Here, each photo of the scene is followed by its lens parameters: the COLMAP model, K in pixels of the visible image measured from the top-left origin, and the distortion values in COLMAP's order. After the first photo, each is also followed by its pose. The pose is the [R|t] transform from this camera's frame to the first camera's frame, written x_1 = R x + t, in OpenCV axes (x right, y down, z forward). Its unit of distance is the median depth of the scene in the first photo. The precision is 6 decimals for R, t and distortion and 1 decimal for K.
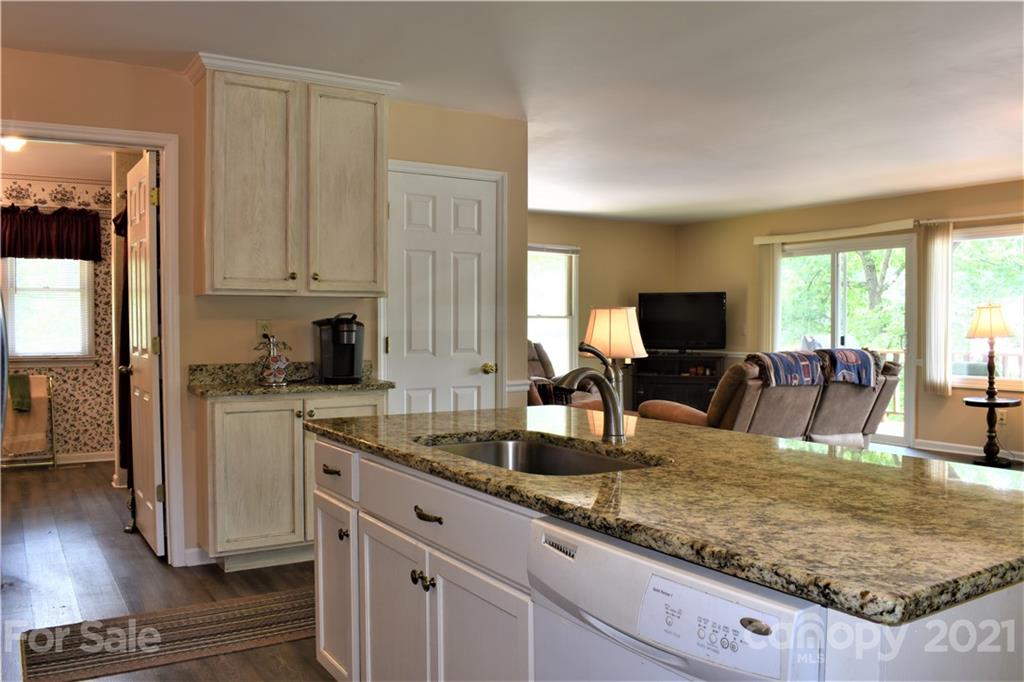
lens RADIAL K [[818.3, 0, 512.0], [0, 818.3, 341.0], [0, 0, 1]] dist [-0.092578, 0.003222]
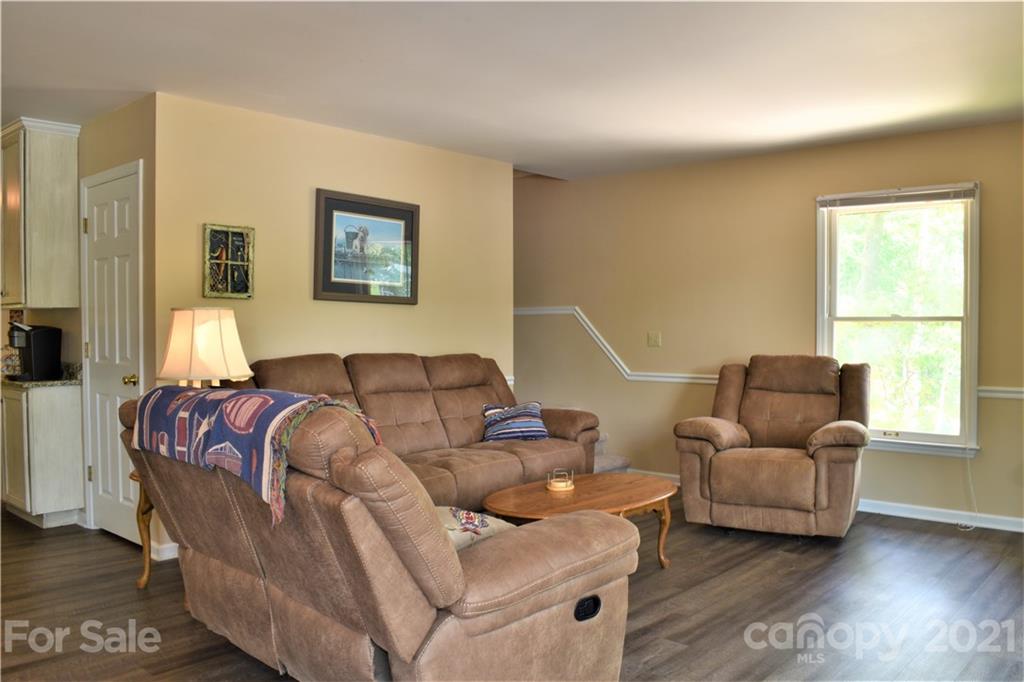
lens RADIAL K [[818.3, 0, 512.0], [0, 818.3, 341.0], [0, 0, 1]] dist [-0.092578, 0.003222]
pose [[0.285203, 0.013633, -0.958370, 1.281425], [-0.020418, 0.999758, 0.008145, -0.034576], [0.958250, 0.017245, 0.285412, 1.562744]]
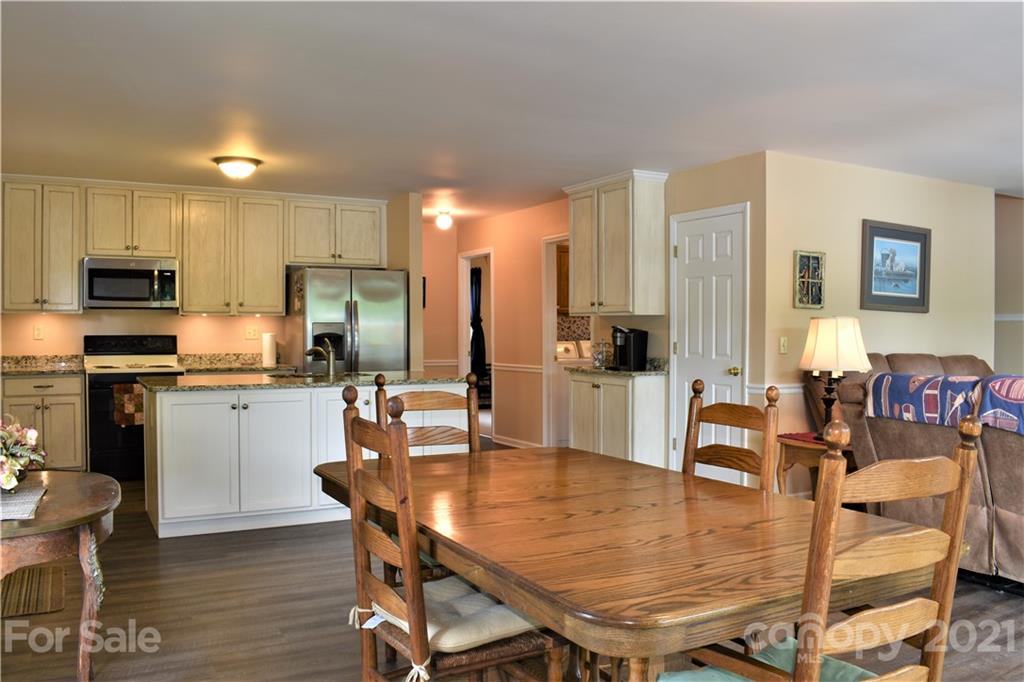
lens RADIAL K [[818.3, 0, 512.0], [0, 818.3, 341.0], [0, 0, 1]] dist [-0.092578, 0.003222]
pose [[-0.047539, 0.012100, -0.998796, 1.573423], [-0.027139, 0.999542, 0.013401, -0.023123], [0.998501, 0.027744, -0.047189, 0.994668]]
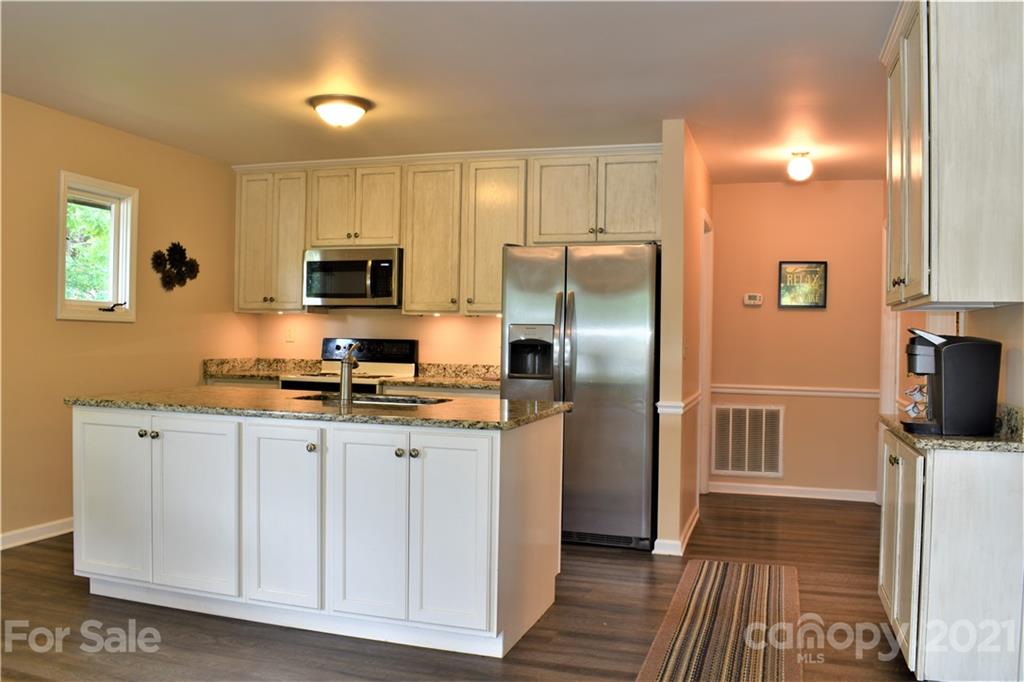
lens RADIAL K [[835.3, 0, 529.1], [0, 835.3, 345.3], [0, 0, 1]] dist [-0.045429, -0.007191]
pose [[-0.753849, -0.011243, -0.656951, 0.577299], [-0.037360, 0.998969, 0.025774, -0.029600], [0.655985, 0.043974, -0.753492, 1.494951]]
